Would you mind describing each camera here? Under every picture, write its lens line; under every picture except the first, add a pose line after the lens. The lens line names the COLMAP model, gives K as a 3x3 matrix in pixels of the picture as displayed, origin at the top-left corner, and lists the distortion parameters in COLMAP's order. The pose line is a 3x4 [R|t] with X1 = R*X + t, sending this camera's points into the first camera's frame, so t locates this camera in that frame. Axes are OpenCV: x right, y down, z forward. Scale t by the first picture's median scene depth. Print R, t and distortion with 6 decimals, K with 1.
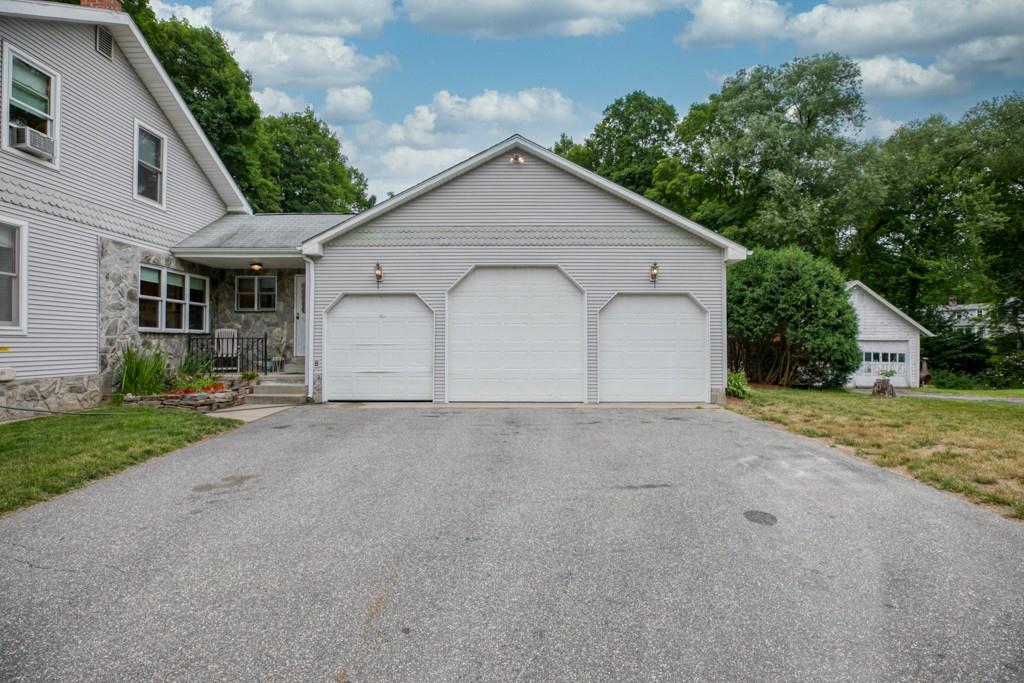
lens RADIAL K [[470.6, 0, 513.9], [0, 470.6, 343.9], [0, 0, 1]] dist [-0.031009, 0.000752]
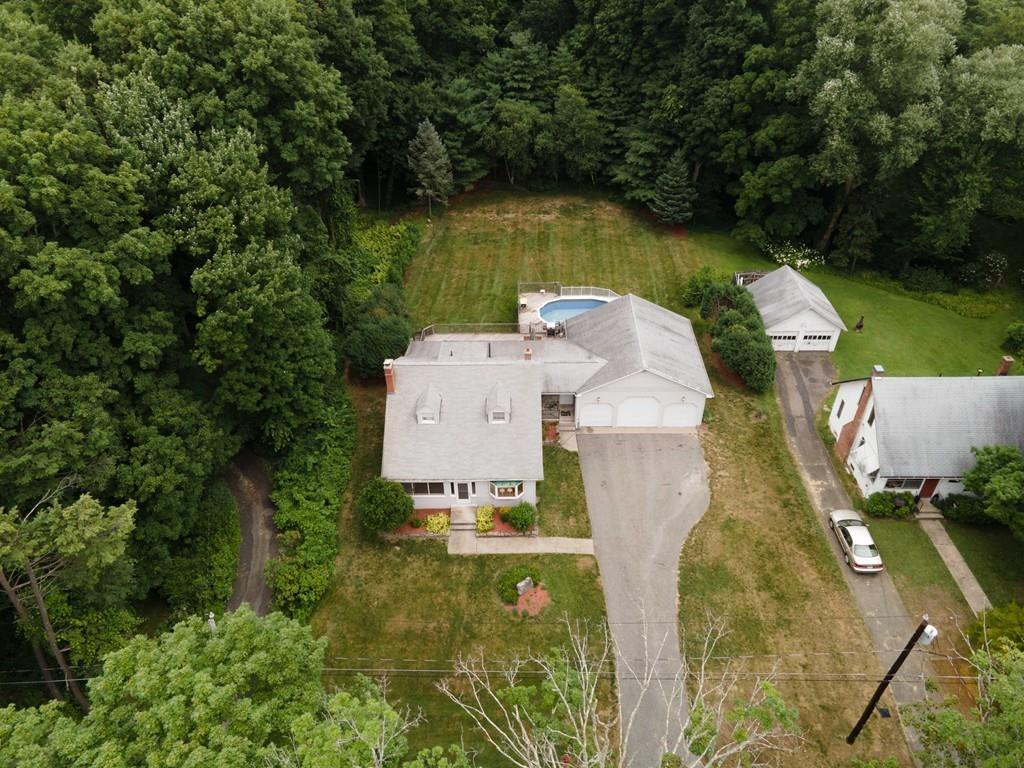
lens RADIAL K [[741.0, 0, 512.0], [0, 741.0, 384.0], [0, 0, 1]] dist [0.037786, 0.008171]
pose [[0.999945, -0.010279, -0.001970, -0.854251], [0.009274, 0.782953, 0.622012, -3.342621], [-0.004851, -0.621996, 0.783005, -2.882933]]
